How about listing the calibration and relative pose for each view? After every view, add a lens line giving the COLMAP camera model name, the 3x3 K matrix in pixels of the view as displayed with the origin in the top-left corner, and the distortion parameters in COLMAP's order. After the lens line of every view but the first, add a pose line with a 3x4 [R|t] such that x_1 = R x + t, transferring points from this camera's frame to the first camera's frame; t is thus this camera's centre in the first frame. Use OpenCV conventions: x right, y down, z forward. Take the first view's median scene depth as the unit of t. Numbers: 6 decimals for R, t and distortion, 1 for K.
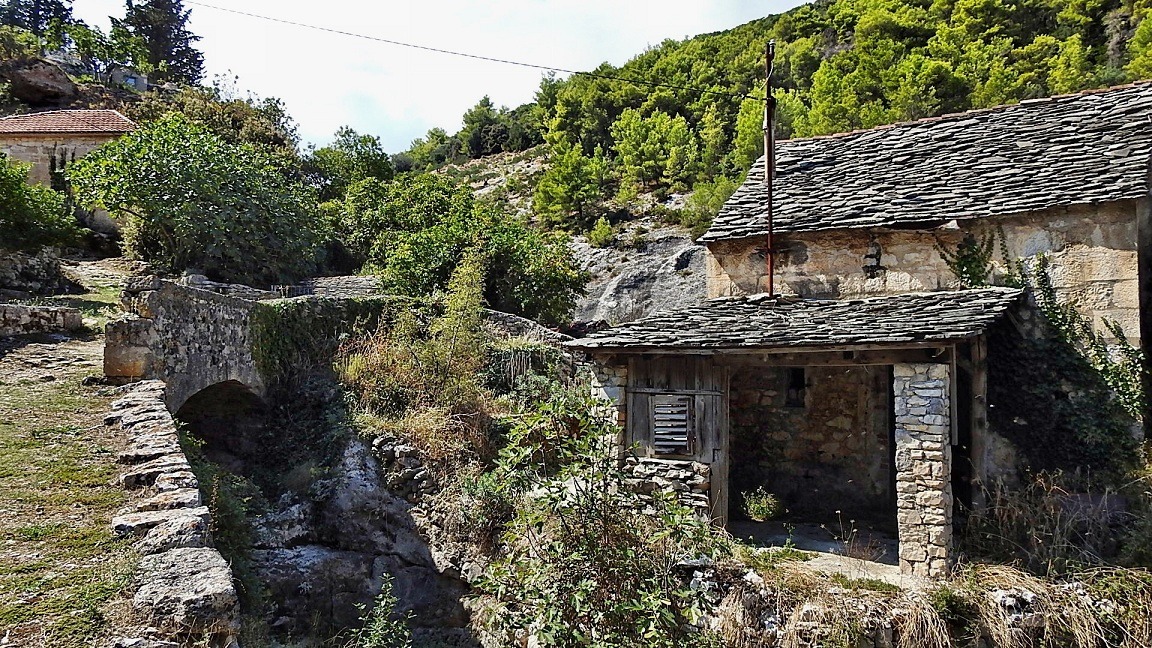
lens RADIAL K [[821.6, 0, 576.3], [0, 821.6, 323.4], [0, 0, 1]] dist [-0.002277, -0.000533]
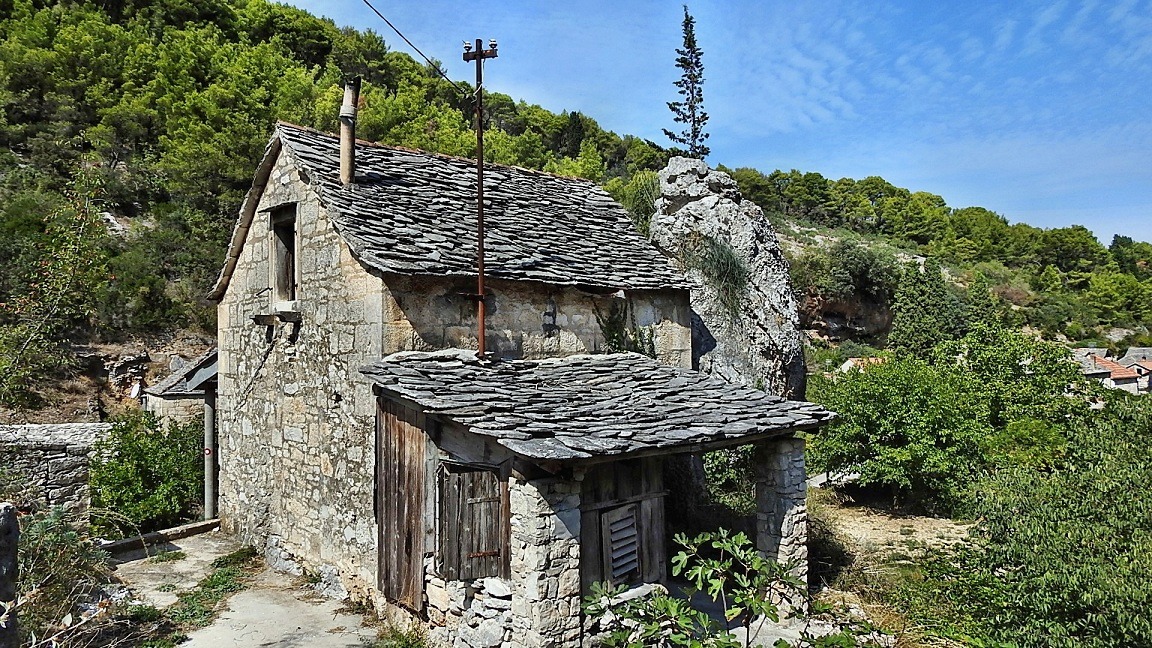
lens RADIAL K [[821.6, 0, 576.2], [0, 821.6, 324.7], [0, 0, 1]] dist [-0.002277, -0.000533]
pose [[0.188887, 0.014790, 0.981888, -0.581542], [-0.050932, 0.998688, -0.005245, -0.068071], [-0.980677, -0.049019, 0.189392, 0.812409]]
